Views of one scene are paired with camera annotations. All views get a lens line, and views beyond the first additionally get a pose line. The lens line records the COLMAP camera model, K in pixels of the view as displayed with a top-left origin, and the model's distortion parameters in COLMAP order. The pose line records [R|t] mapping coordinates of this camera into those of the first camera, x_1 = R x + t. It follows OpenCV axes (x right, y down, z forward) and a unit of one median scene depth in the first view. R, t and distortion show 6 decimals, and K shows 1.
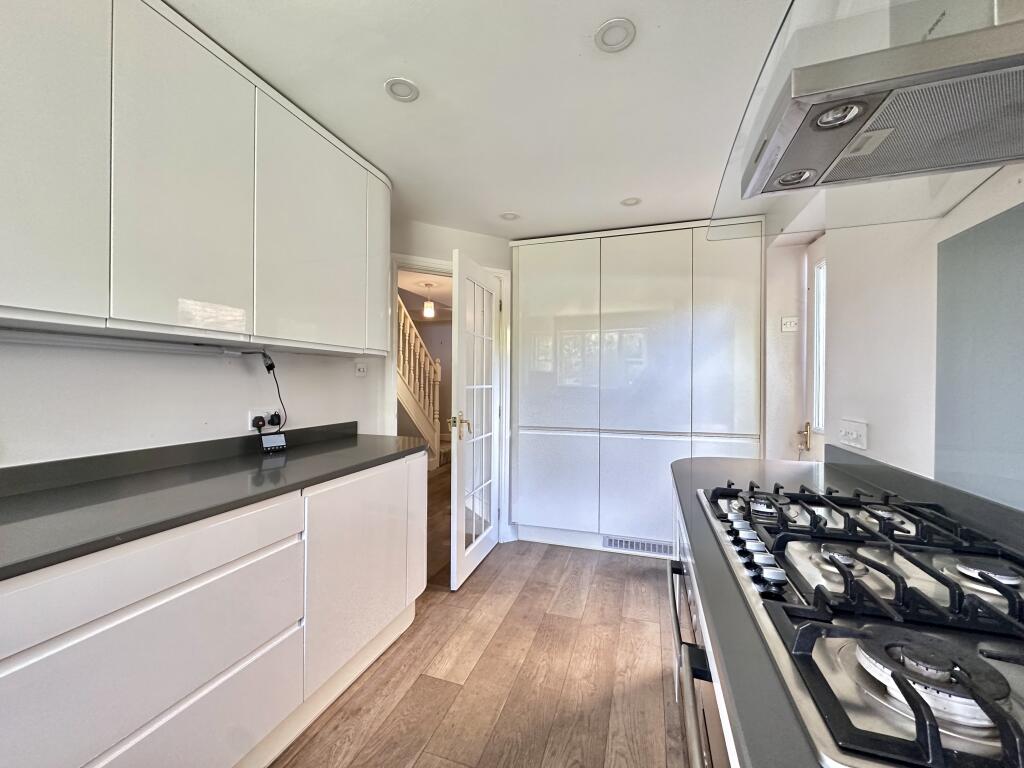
lens RADIAL K [[408.1, 0, 511.3], [0, 408.1, 384.9], [0, 0, 1]] dist [-0.004369, -0.000329]
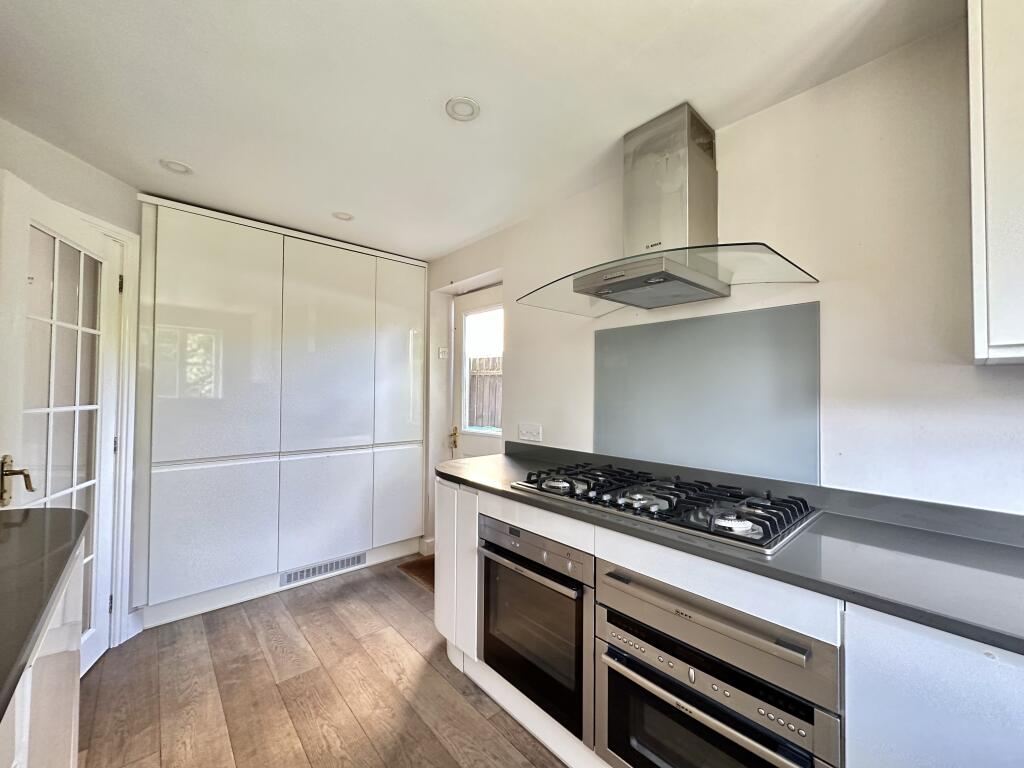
lens RADIAL K [[408.1, 0, 513.6], [0, 408.1, 385.0], [0, 0, 1]] dist [-0.004369, -0.000329]
pose [[0.494665, 0.013556, 0.868978, -0.348233], [0.001815, 0.999860, -0.016630, -0.023479], [-0.869082, 0.009803, 0.494572, 0.154722]]
